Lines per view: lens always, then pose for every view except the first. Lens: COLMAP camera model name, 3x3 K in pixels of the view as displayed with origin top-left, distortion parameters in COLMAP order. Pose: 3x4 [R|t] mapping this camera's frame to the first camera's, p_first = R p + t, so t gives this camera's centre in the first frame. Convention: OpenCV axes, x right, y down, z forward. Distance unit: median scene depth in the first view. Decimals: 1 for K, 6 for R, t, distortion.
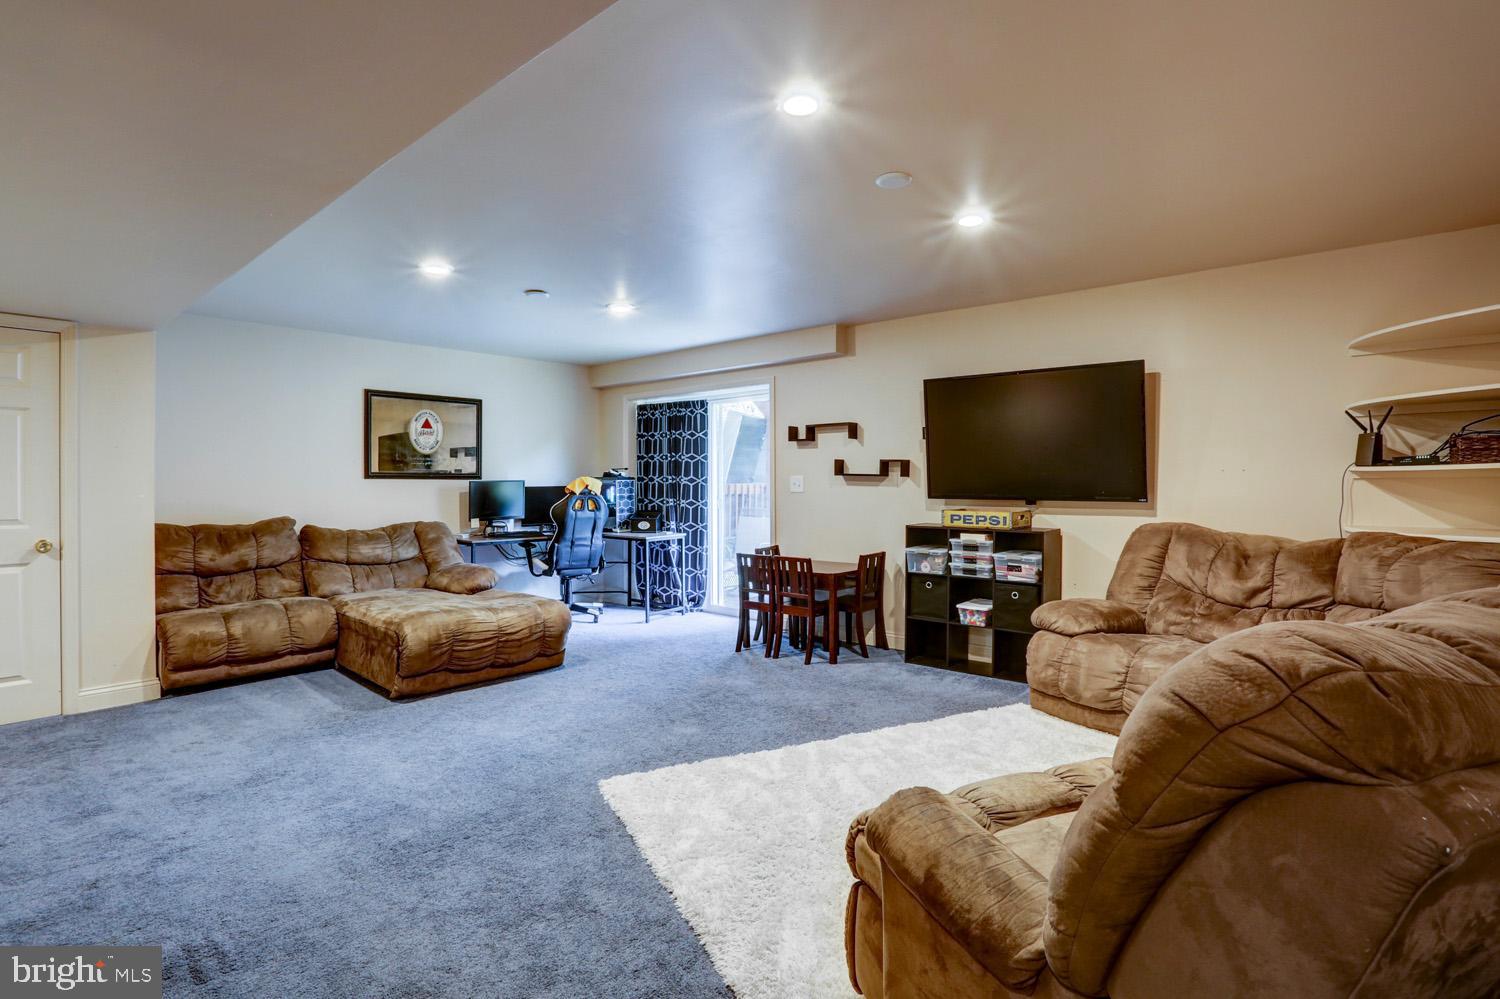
lens RADIAL K [[737.7, 0, 749.6], [0, 737.7, 483.3], [0, 0, 1]] dist [-0.079673, 0.035188]
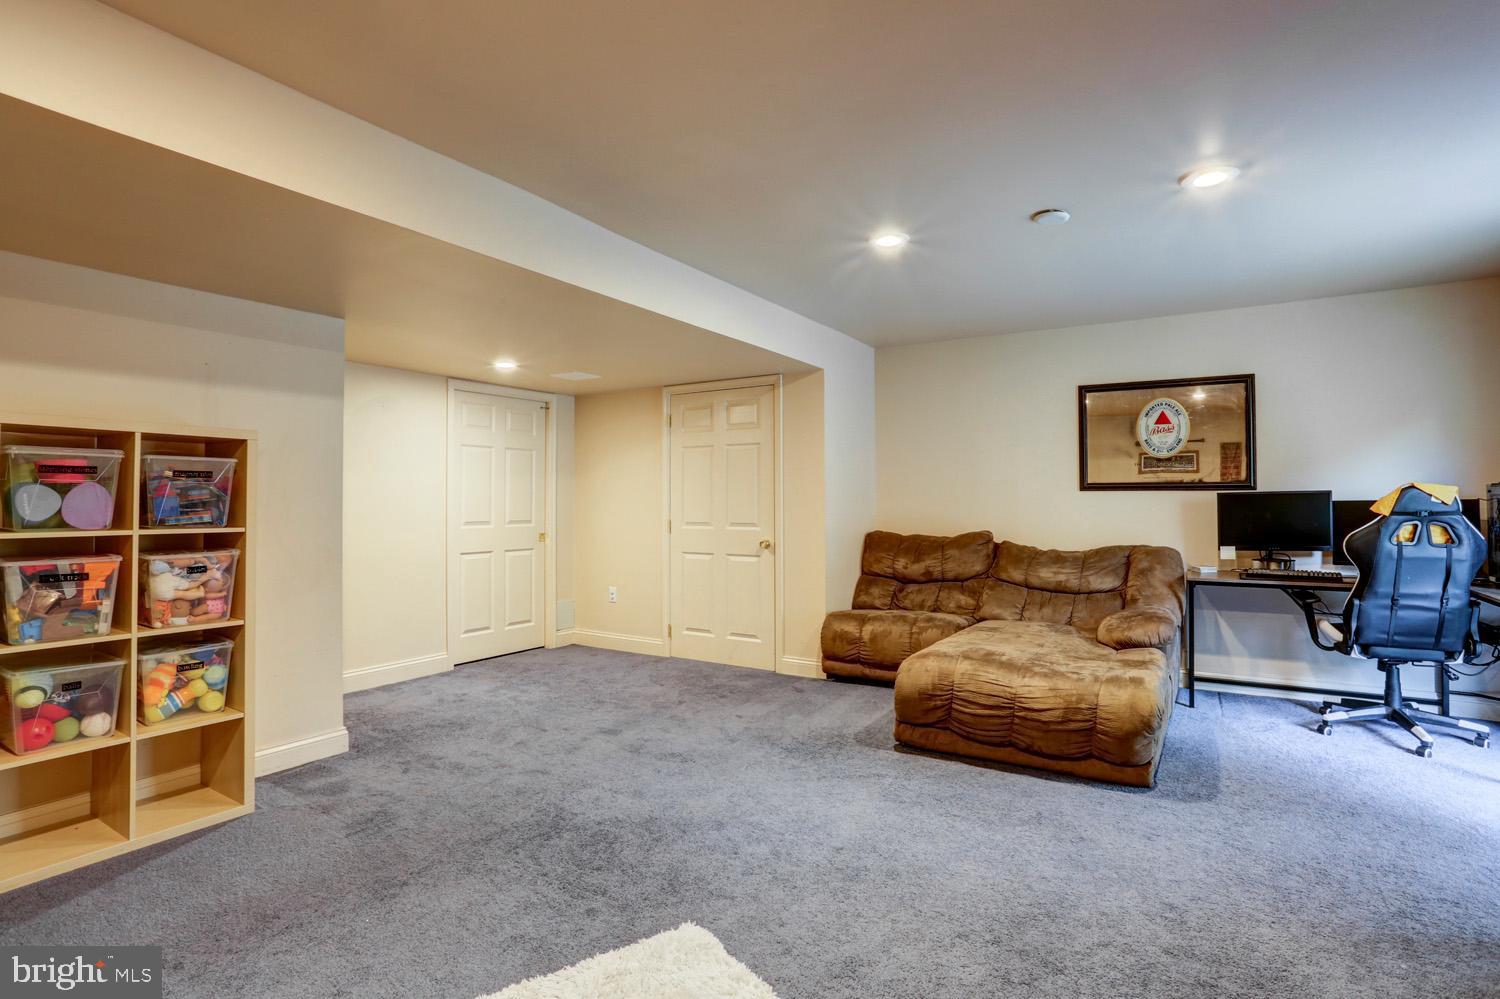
lens RADIAL K [[737.7, 0, 749.6], [0, 737.7, 483.3], [0, 0, 1]] dist [-0.079673, 0.035188]
pose [[0.147760, -0.018316, -0.988854, 0.311736], [0.003442, 0.999832, -0.018005, -0.001330], [0.989017, -0.000743, 0.147799, 0.594400]]
